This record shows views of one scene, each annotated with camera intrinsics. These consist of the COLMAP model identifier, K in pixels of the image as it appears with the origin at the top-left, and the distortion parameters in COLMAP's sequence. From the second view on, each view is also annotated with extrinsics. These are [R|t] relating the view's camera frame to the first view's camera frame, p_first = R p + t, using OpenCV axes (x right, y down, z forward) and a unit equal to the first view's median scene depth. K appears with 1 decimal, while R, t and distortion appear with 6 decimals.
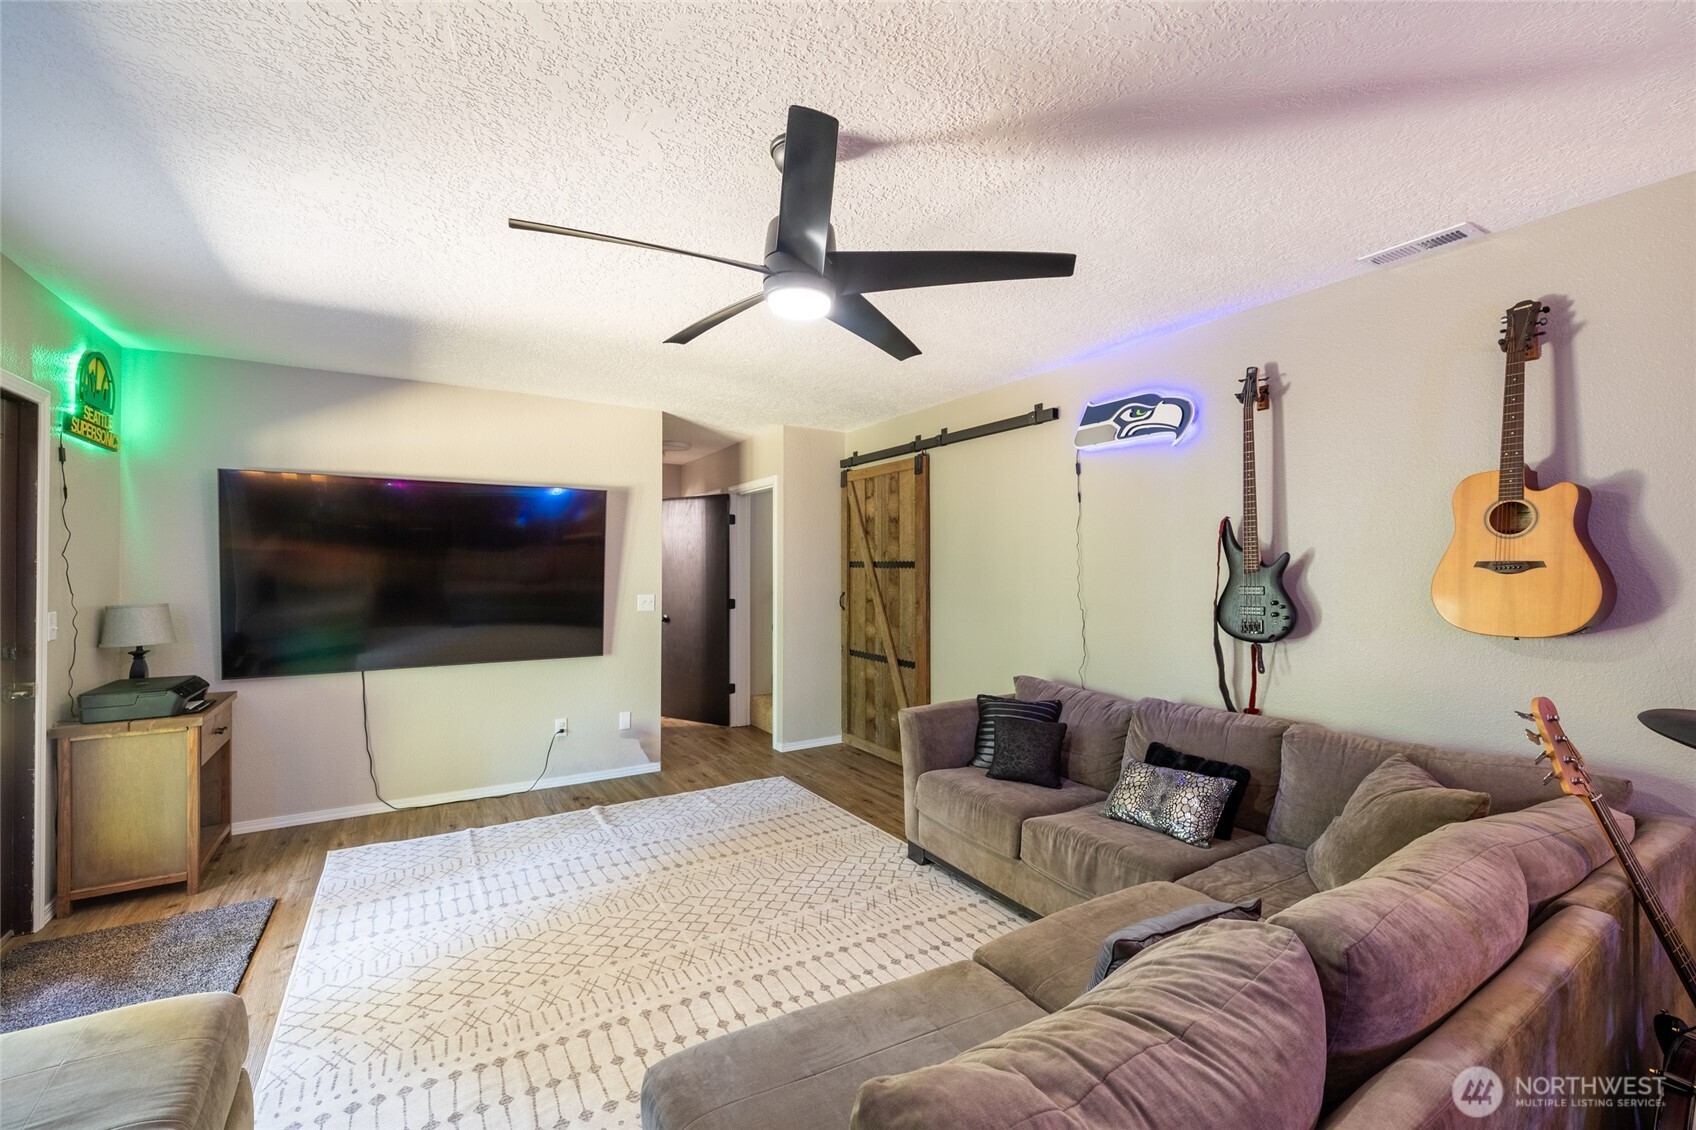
lens RADIAL K [[710.1, 0, 845.8], [0, 710.1, 564.6], [0, 0, 1]] dist [0.001537, -0.000800]
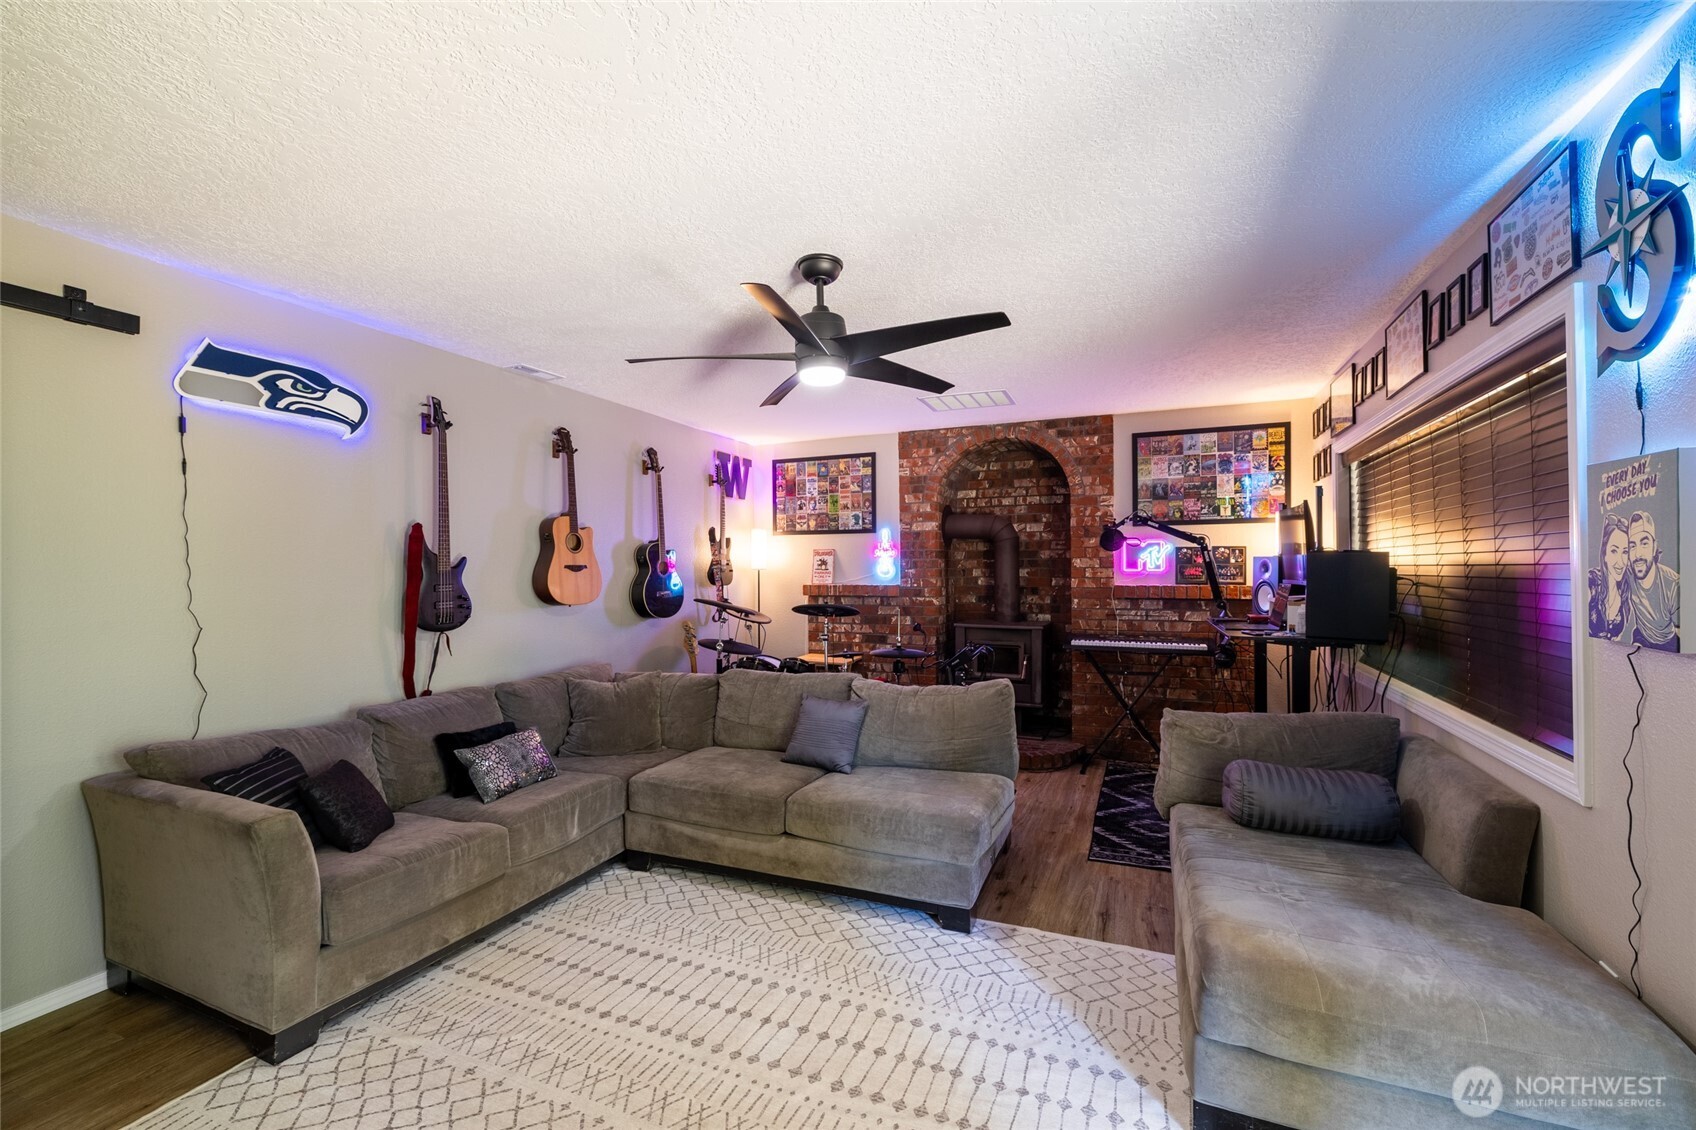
lens RADIAL K [[710.1, 0, 846.2], [0, 710.1, 568.8], [0, 0, 1]] dist [0.001537, -0.000800]
pose [[-0.577722, 0.003644, 0.816225, -0.746128], [-0.001291, 0.999985, -0.005378, 0.008605], [-0.816233, -0.004161, -0.577708, 1.080535]]
